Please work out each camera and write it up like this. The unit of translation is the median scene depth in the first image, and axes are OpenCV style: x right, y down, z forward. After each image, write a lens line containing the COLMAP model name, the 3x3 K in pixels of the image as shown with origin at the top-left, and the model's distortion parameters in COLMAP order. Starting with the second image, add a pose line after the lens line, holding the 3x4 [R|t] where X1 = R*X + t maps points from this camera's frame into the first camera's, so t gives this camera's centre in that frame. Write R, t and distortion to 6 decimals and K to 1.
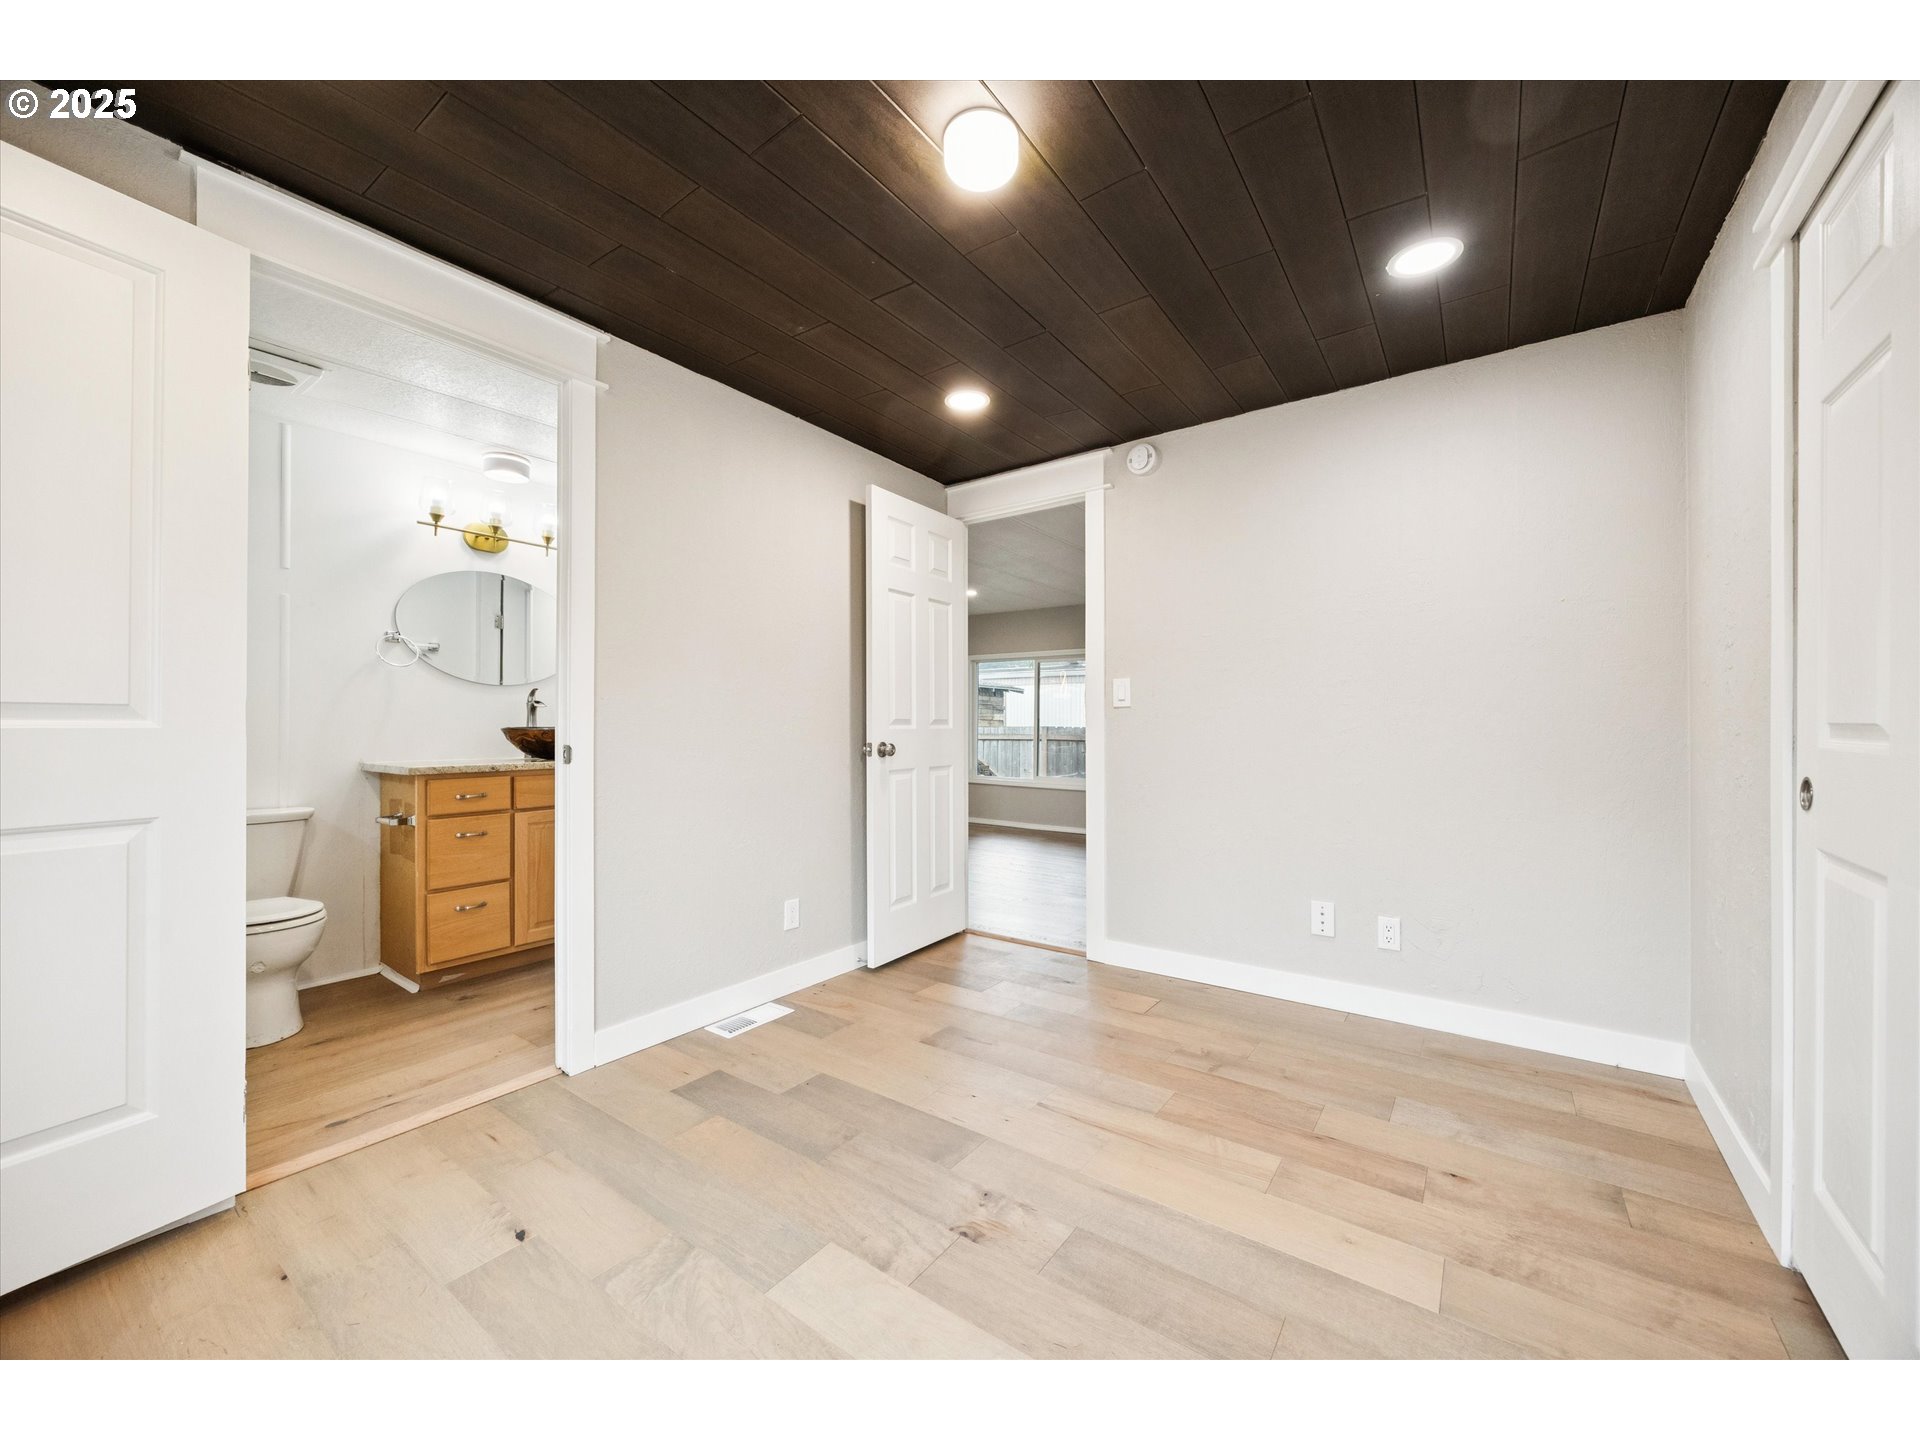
lens RADIAL K [[750.4, 0, 954.9], [0, 750.4, 716.6], [0, 0, 1]] dist [-0.000514, 0.000121]
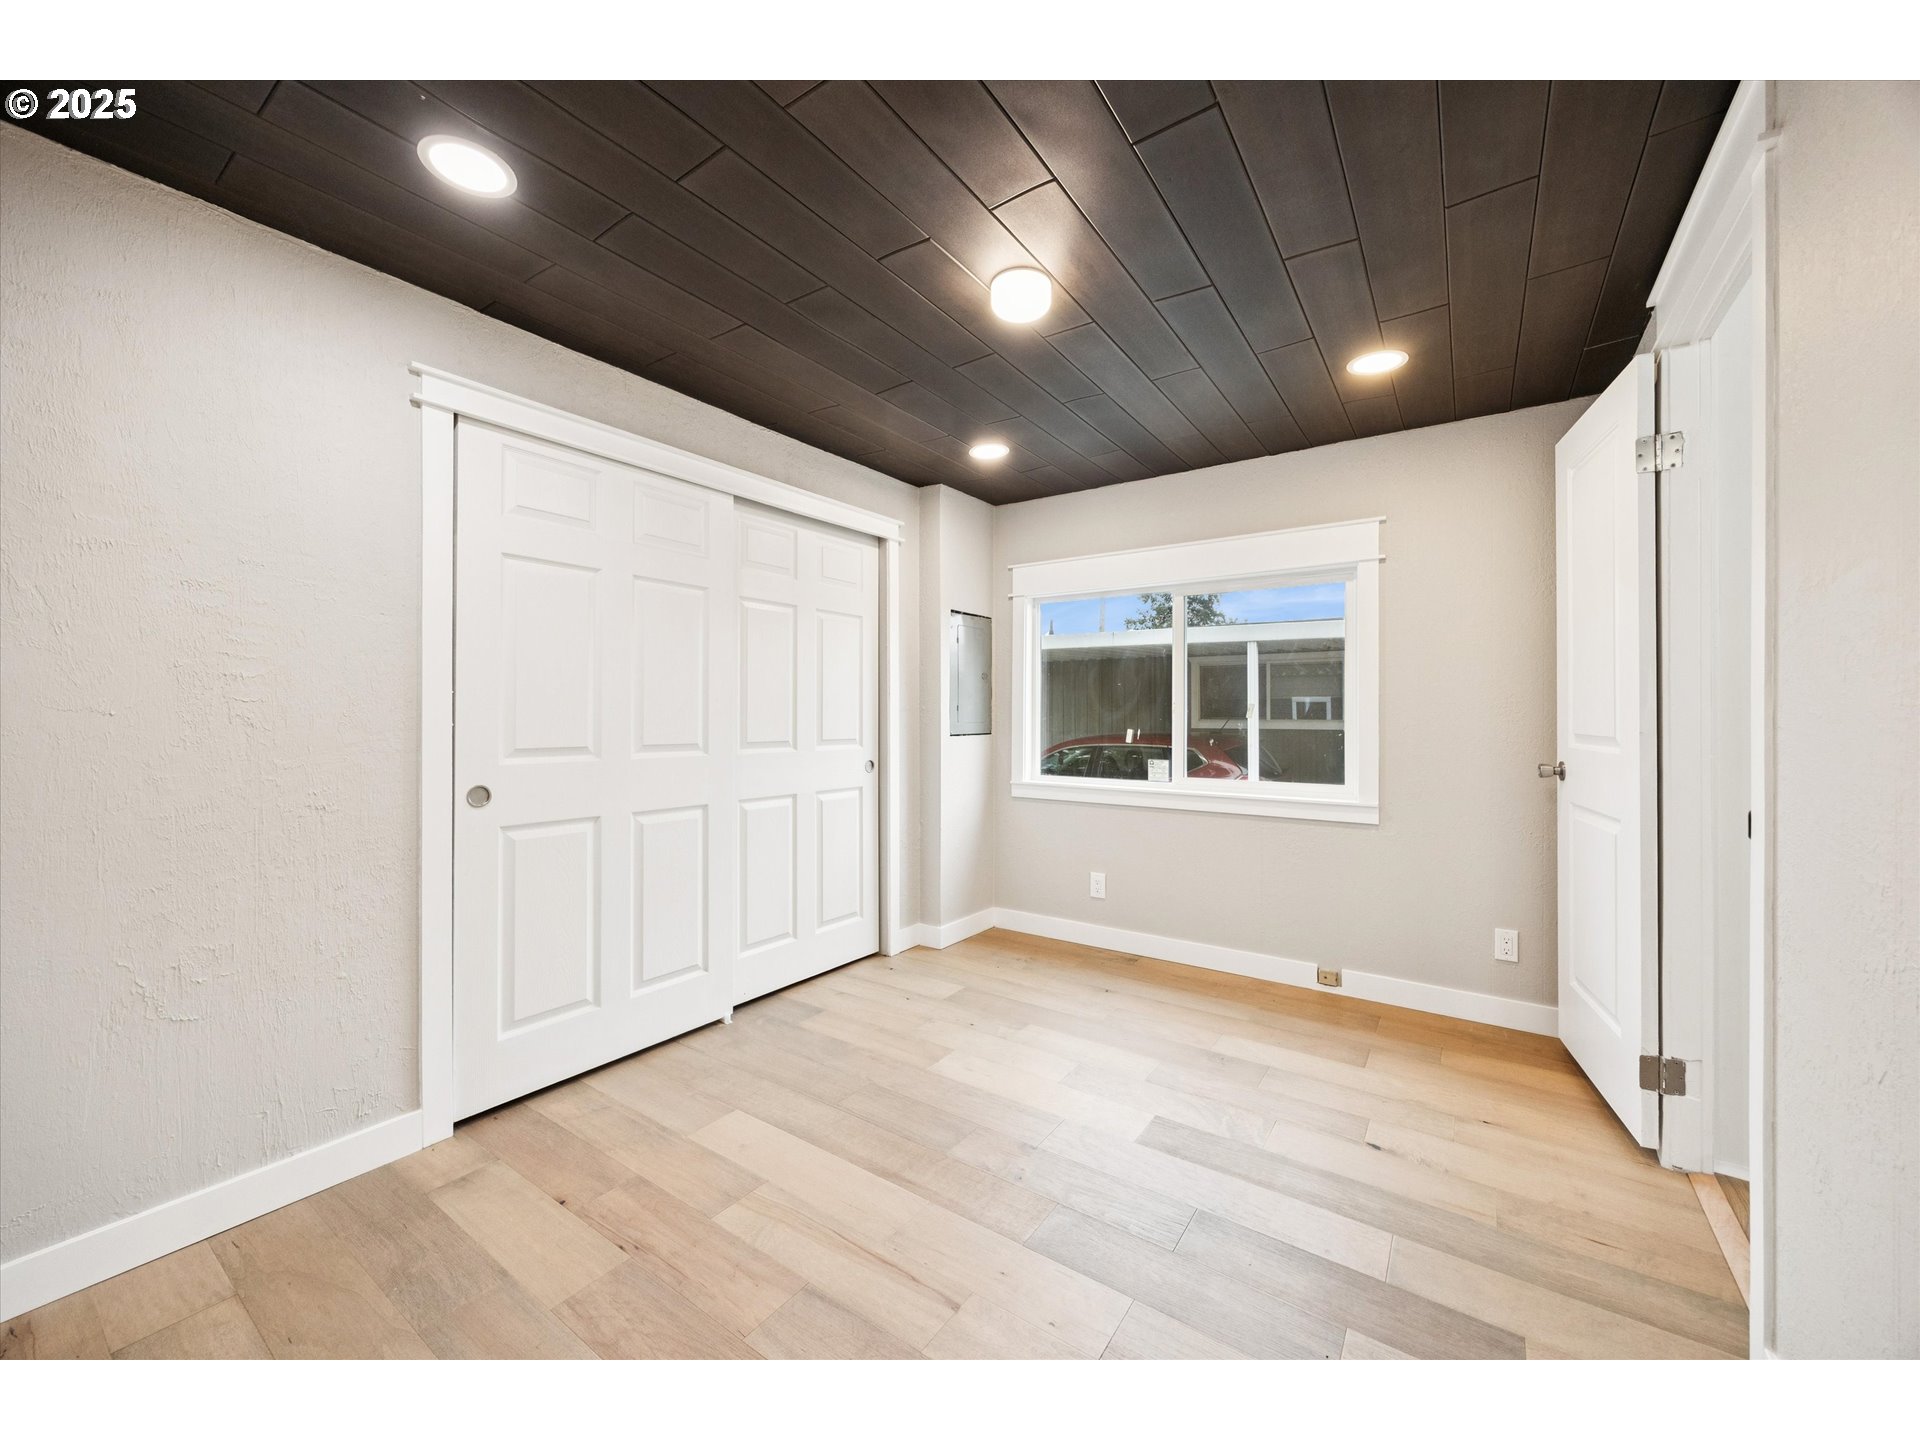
lens RADIAL K [[750.4, 0, 954.9], [0, 750.4, 716.6], [0, 0, 1]] dist [-0.000514, 0.000121]
pose [[-0.999866, 0.001882, -0.016278, 0.145089], [0.001895, 0.999998, -0.000785, -0.044758], [0.016276, -0.000815, -0.999867, 1.985314]]
